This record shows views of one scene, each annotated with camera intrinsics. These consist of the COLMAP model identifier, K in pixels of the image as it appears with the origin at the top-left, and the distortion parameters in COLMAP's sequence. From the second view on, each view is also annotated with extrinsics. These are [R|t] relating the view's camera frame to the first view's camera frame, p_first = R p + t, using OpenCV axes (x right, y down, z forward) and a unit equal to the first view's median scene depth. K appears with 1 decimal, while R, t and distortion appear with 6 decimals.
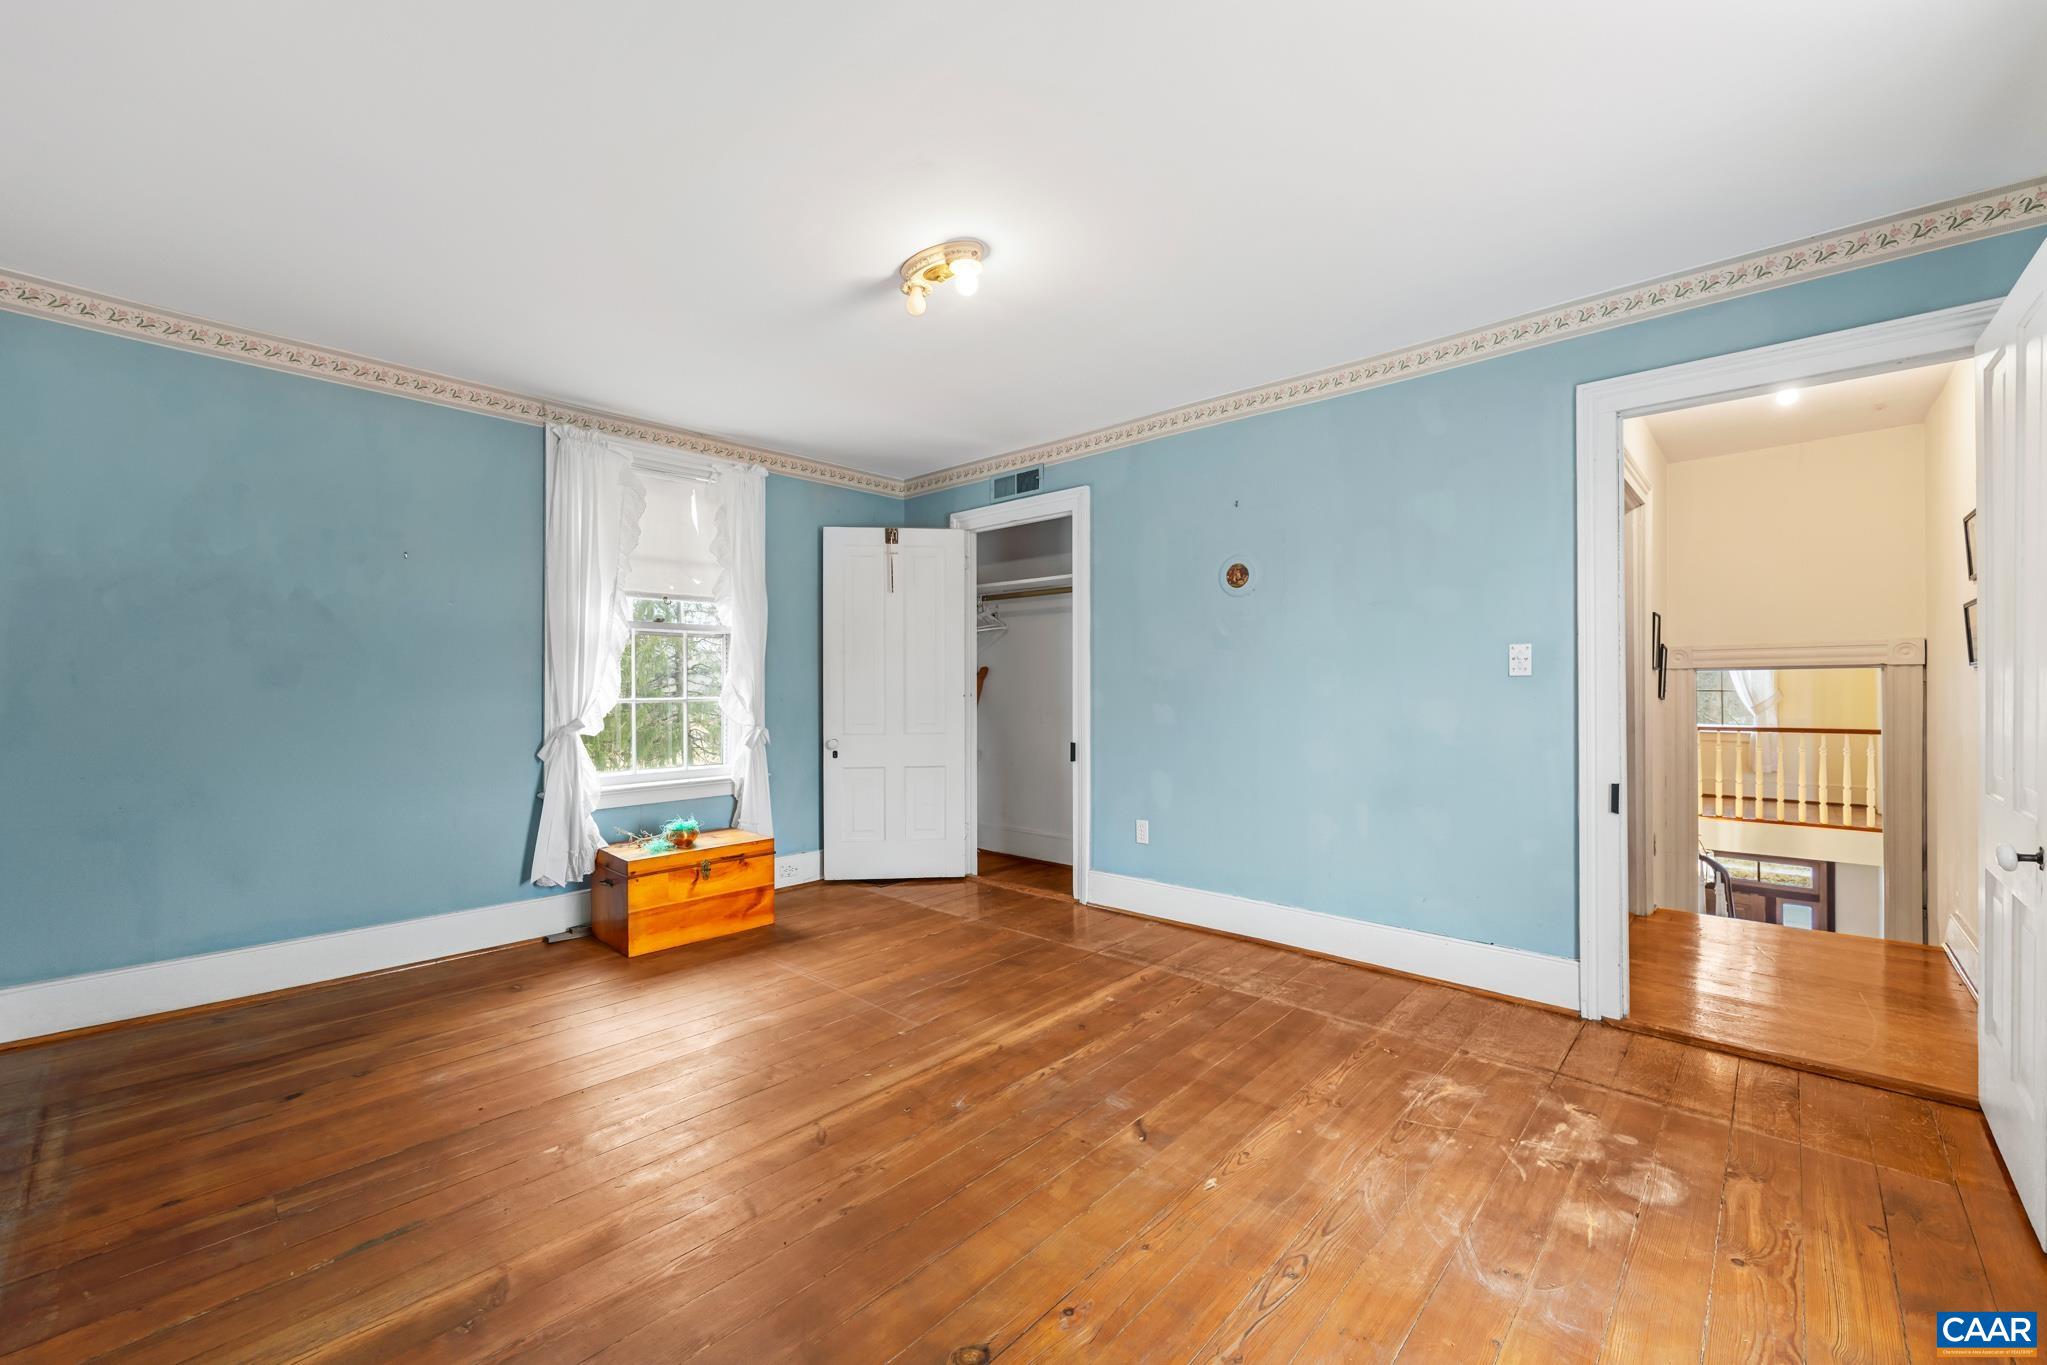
lens RADIAL K [[818.0, 0, 1020.3], [0, 818.0, 682.4], [0, 0, 1]] dist [-0.000640, -0.001775]
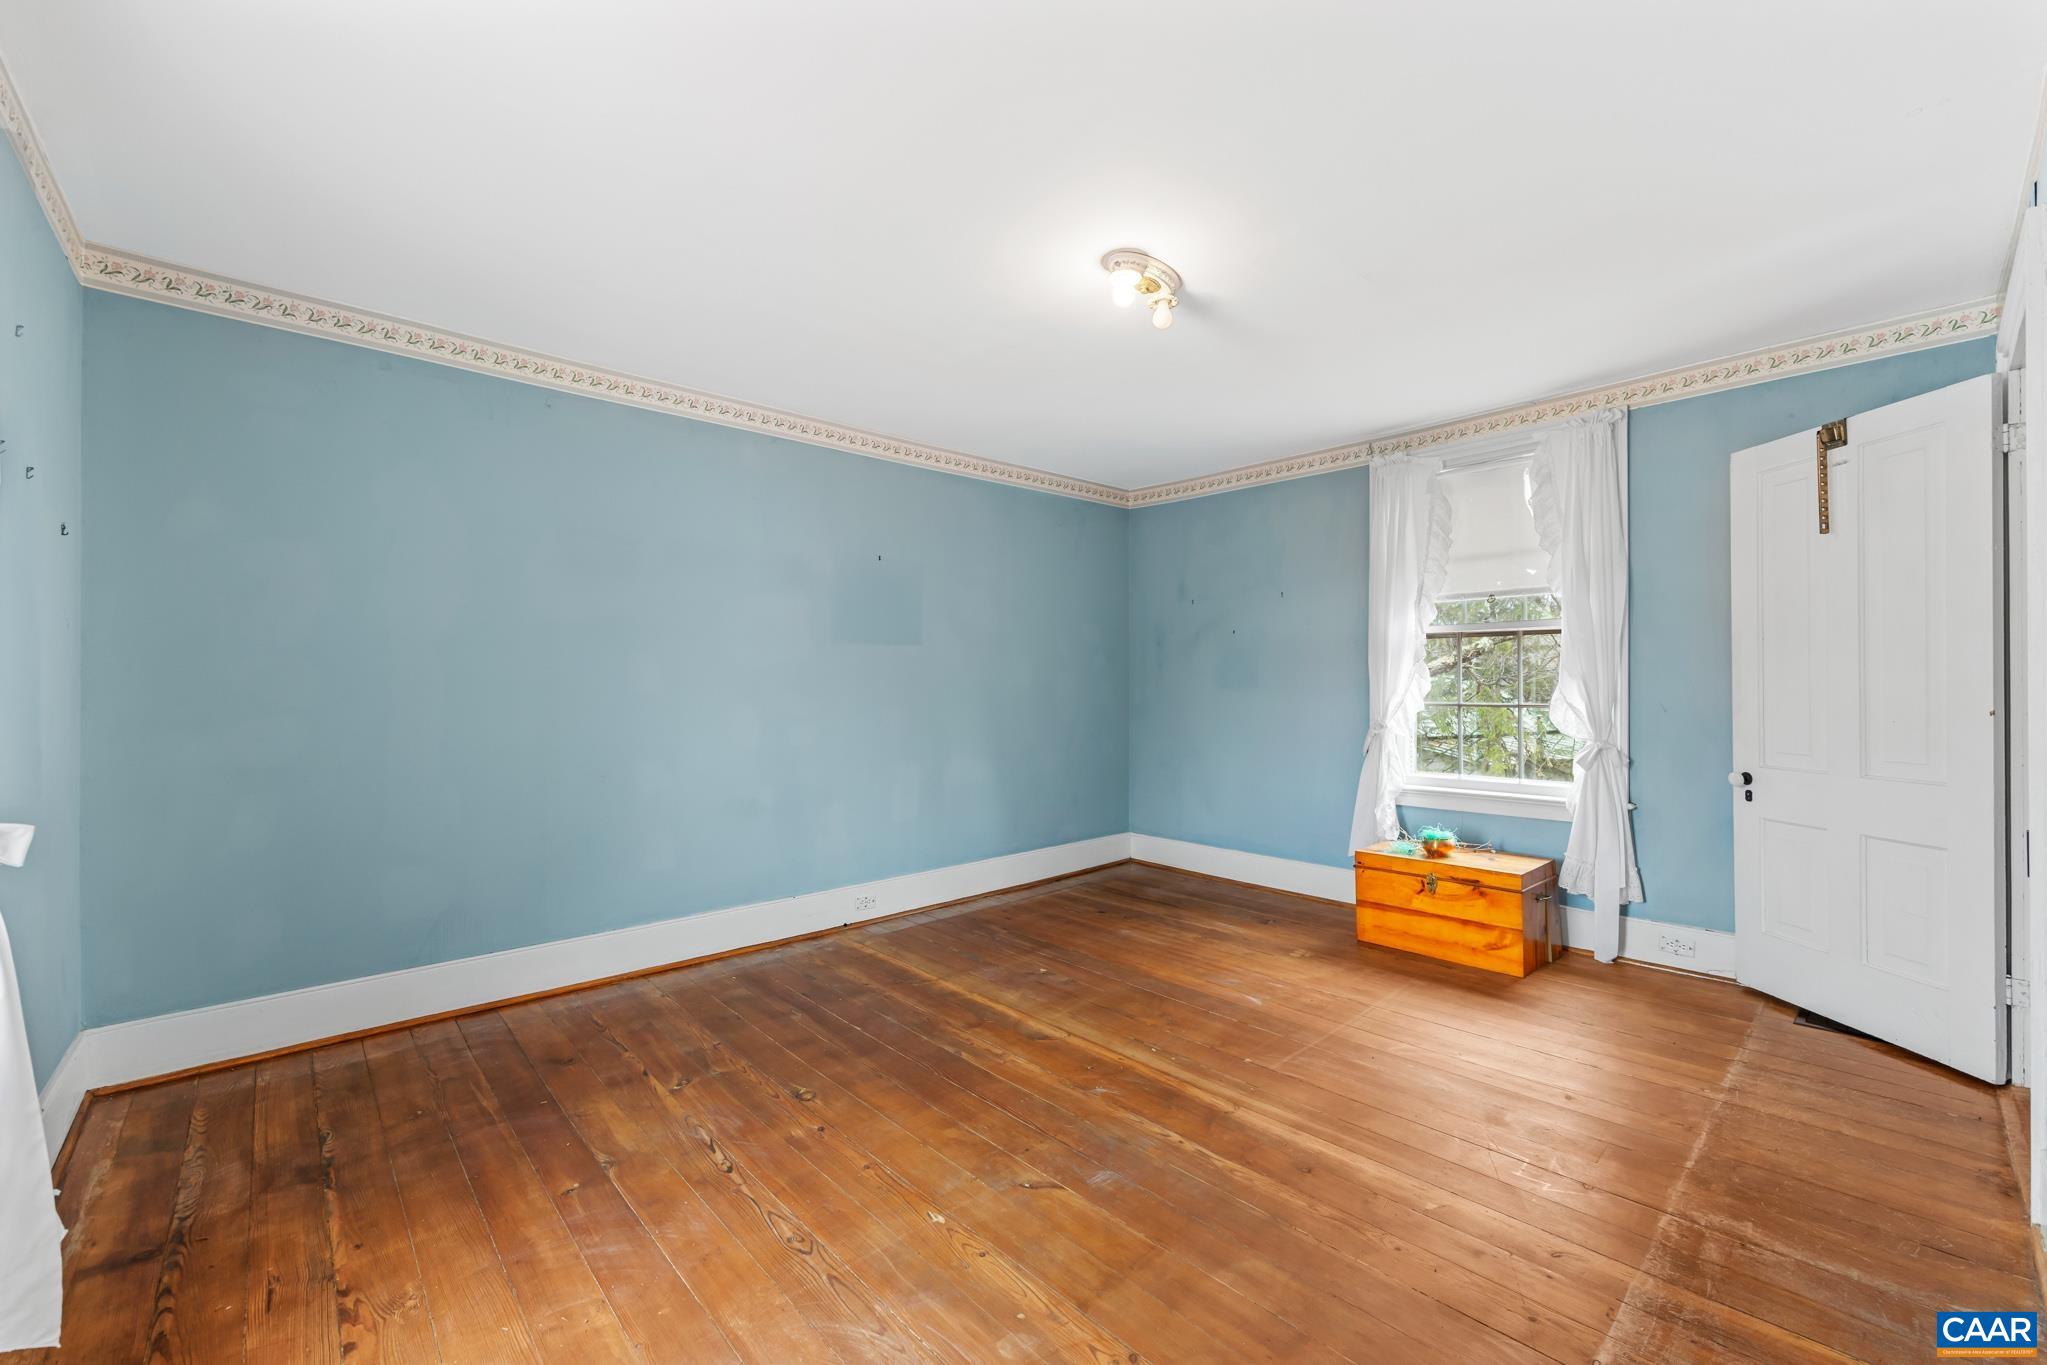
lens RADIAL K [[818.0, 0, 1023.3], [0, 818.0, 685.2], [0, 0, 1]] dist [-0.000640, -0.001775]
pose [[-0.074626, 0.000122, -0.997212, 0.852490], [0.004029, 0.999992, -0.000179, -0.004900], [0.997203, -0.004031, -0.074626, 0.851555]]
